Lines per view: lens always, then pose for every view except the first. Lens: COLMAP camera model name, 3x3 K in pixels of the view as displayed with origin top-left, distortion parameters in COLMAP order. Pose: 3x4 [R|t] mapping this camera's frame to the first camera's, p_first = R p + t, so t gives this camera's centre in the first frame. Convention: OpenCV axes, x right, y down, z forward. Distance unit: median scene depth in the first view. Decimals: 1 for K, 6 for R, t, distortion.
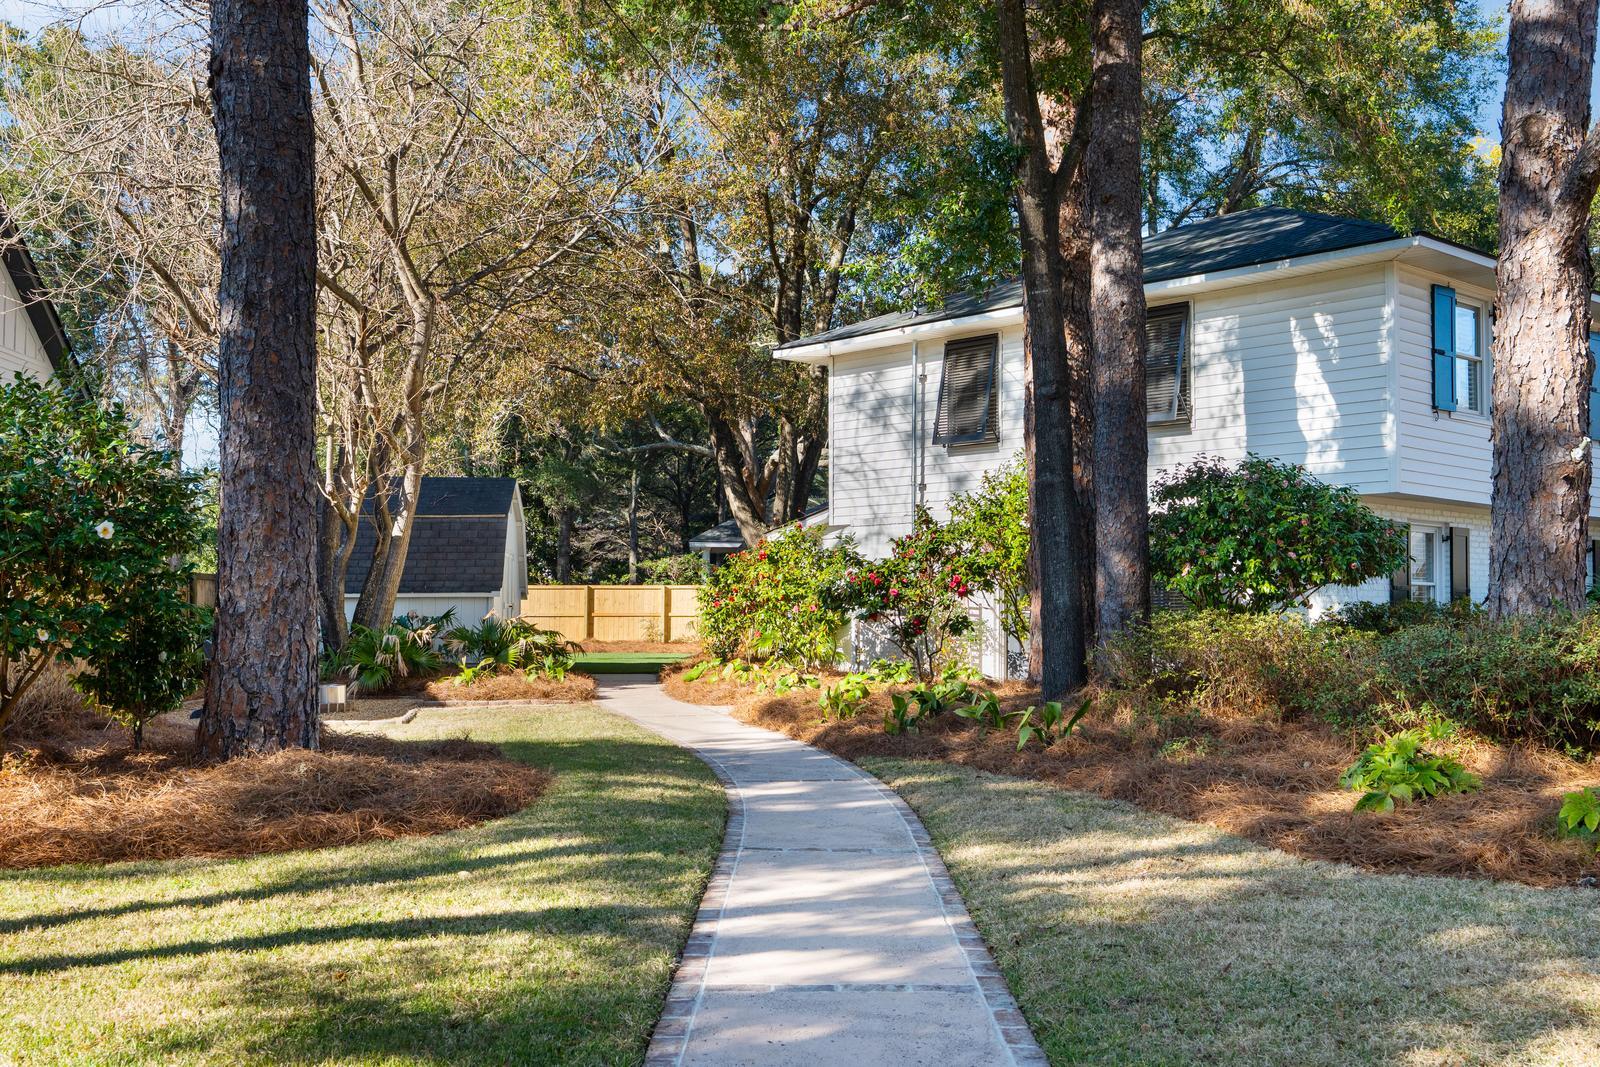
lens RADIAL K [[1601.7, 0, 807.1], [0, 1601.7, 538.3], [0, 0, 1]] dist [0.000951, 0.000000]
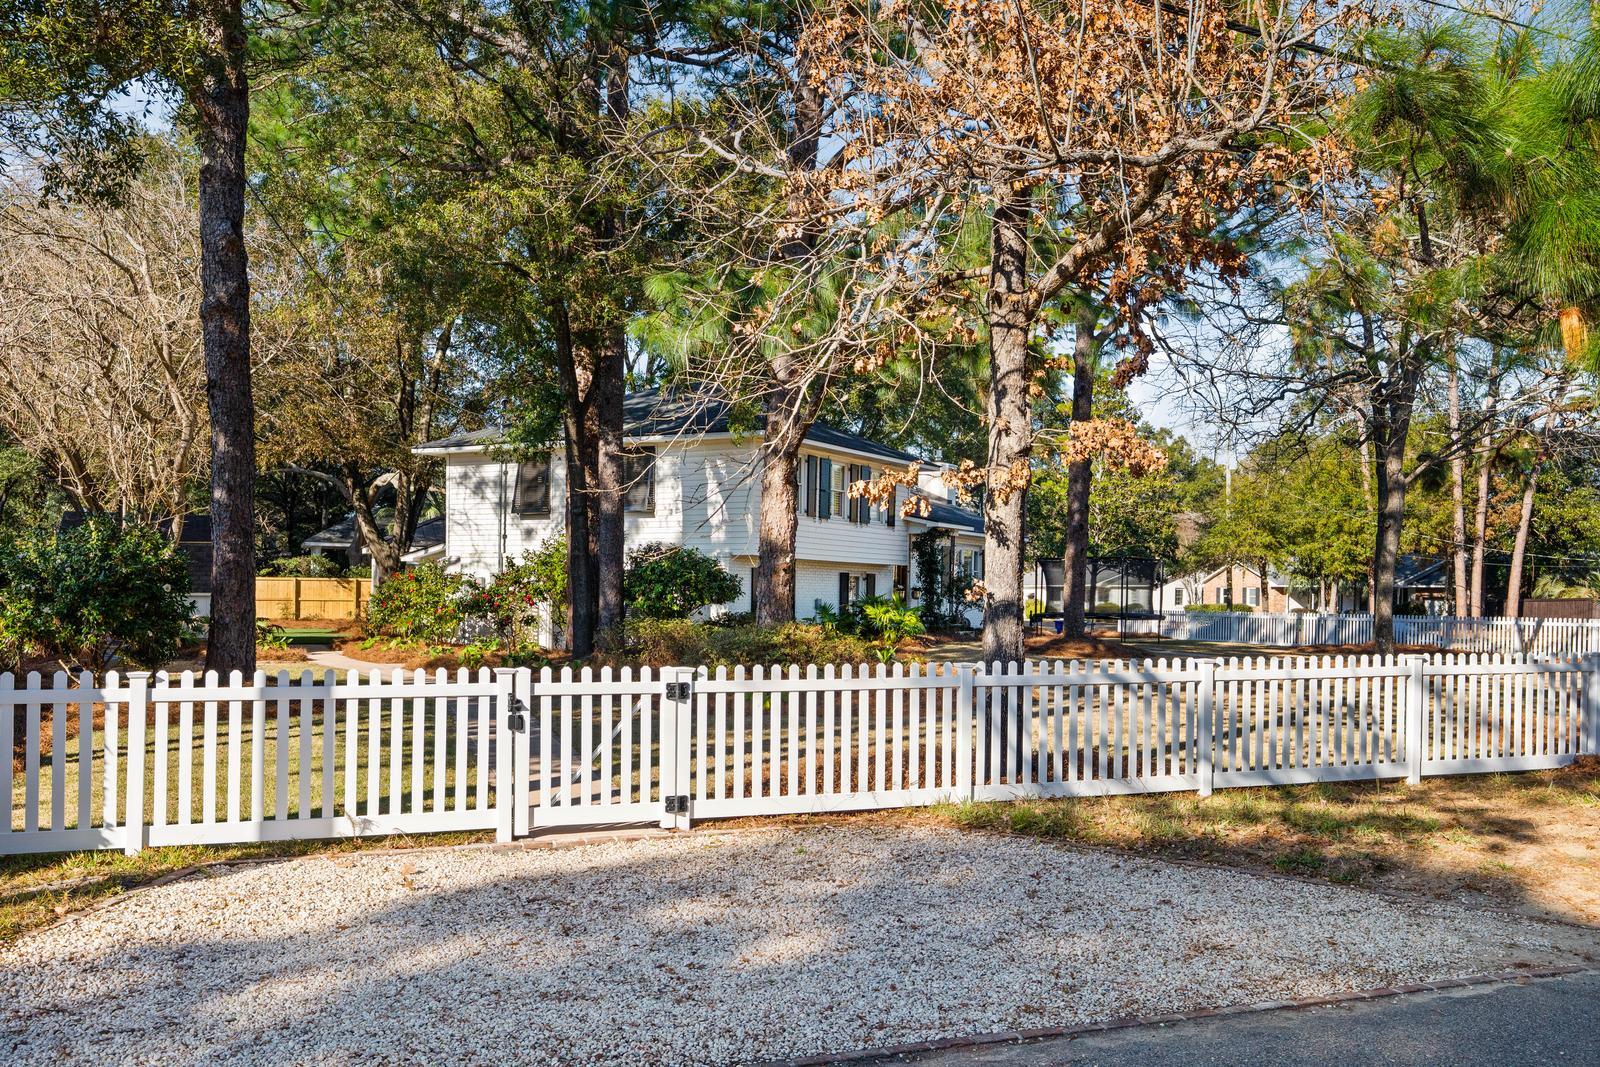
lens RADIAL K [[1402.2, 0, 787.4], [0, 1402.2, 585.1], [0, 0, 1]] dist [0.012152, 0.007707]
pose [[0.956822, 0.010328, 0.290489, -0.087965], [-0.023664, 0.998819, 0.042433, -0.059966], [-0.289708, -0.047475, 0.955937, -0.623202]]
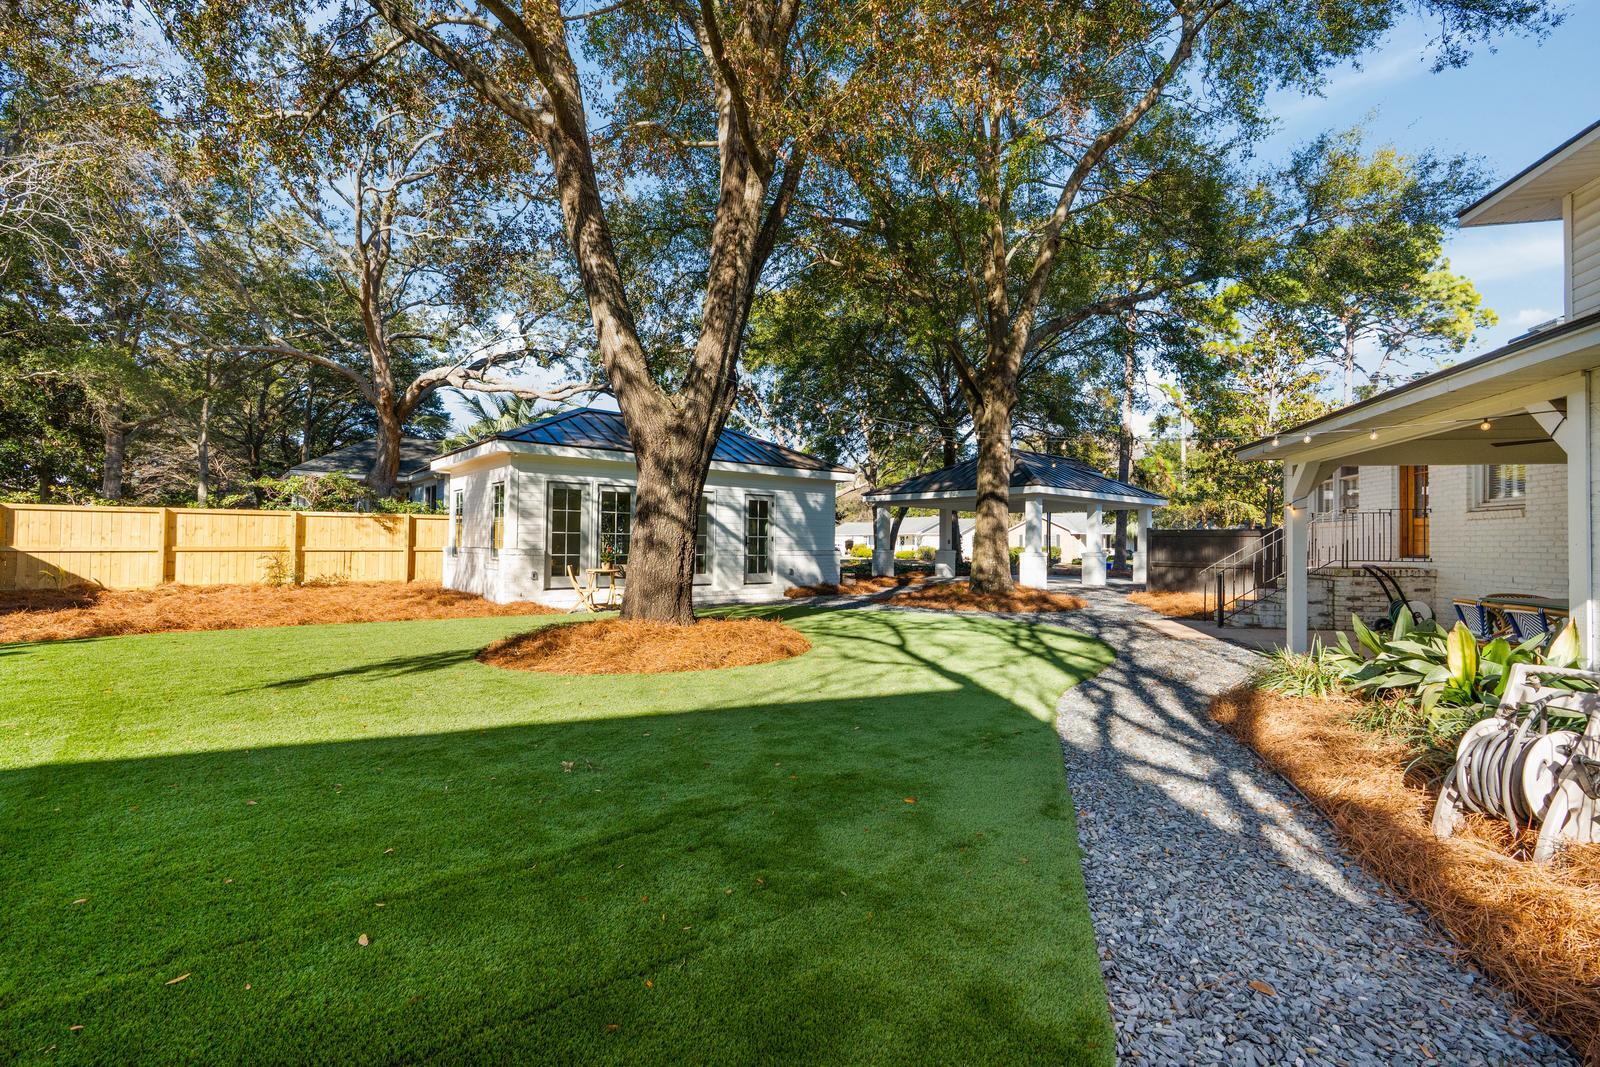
lens RADIAL K [[748.3, 0, 809.9], [0, 748.3, 527.4], [0, 0, 1]] dist [-0.000874, 0.000886]
pose [[0.825019, 0.015340, 0.564897, -0.215884], [-0.033460, 0.999204, 0.021732, 0.051961], [-0.564114, -0.036831, 0.824875, 1.377423]]
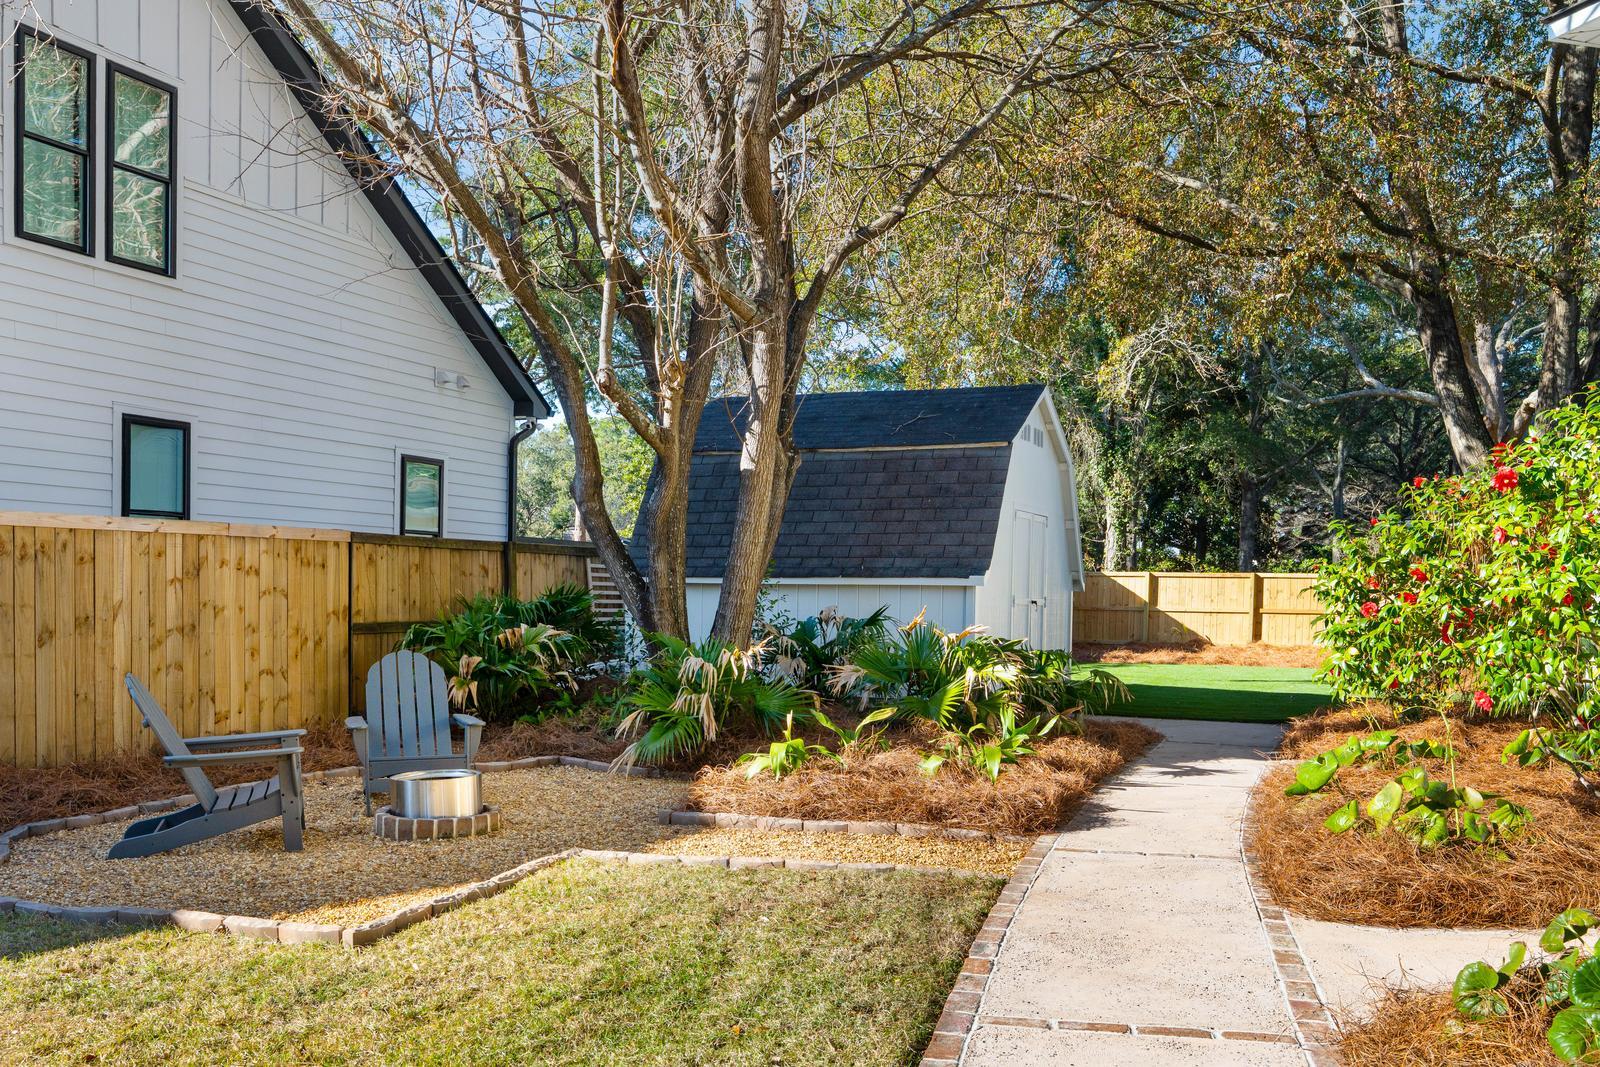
lens RADIAL K [[1428.2, 0, 808.5], [0, 1428.2, 638.7], [0, 0, 1]] dist [-0.004180, 0.016742]
pose [[0.885687, 0.028109, -0.463432, -0.018222], [0.005929, 0.997399, 0.071828, 0.024905], [0.464245, -0.066365, 0.883217, 0.702230]]
